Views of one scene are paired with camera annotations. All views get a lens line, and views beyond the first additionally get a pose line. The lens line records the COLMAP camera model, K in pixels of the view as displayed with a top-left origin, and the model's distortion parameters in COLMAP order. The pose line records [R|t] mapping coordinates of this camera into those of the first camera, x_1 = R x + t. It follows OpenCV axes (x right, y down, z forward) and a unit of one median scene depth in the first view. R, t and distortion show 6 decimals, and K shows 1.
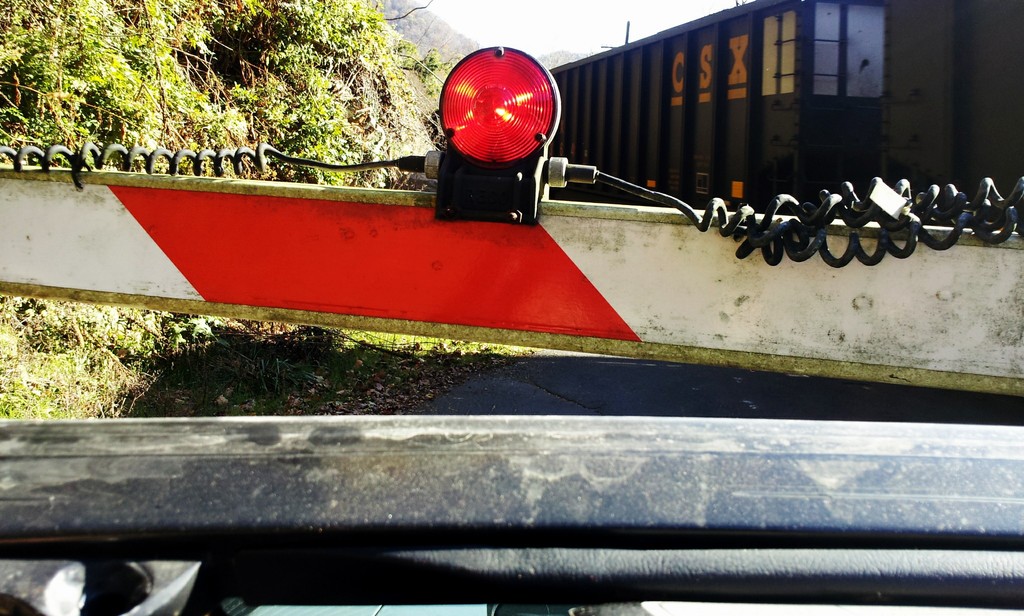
lens RADIAL K [[904.0, 0, 512.0], [0, 904.0, 308.0], [0, 0, 1]] dist [-0.012144, -0.027458]
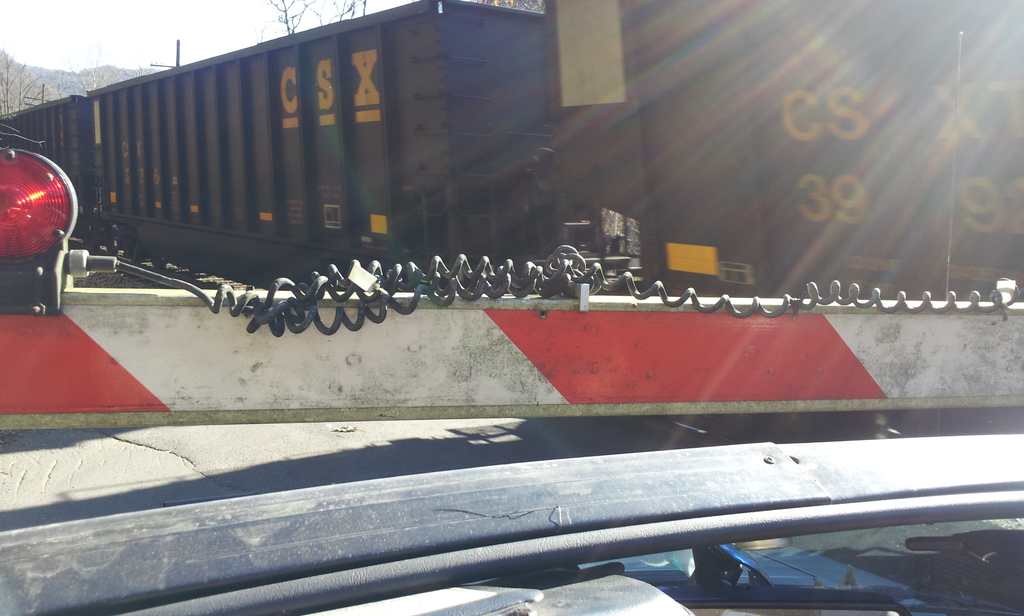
lens RADIAL K [[928.2, 0, 512.0], [0, 928.2, 308.0], [0, 0, 1]] dist [-0.007080, -0.008939]
pose [[0.903523, -0.083504, 0.420324, 0.111995], [0.084242, 0.996303, 0.016846, -0.166096], [-0.420177, 0.020189, 0.907217, -0.531435]]
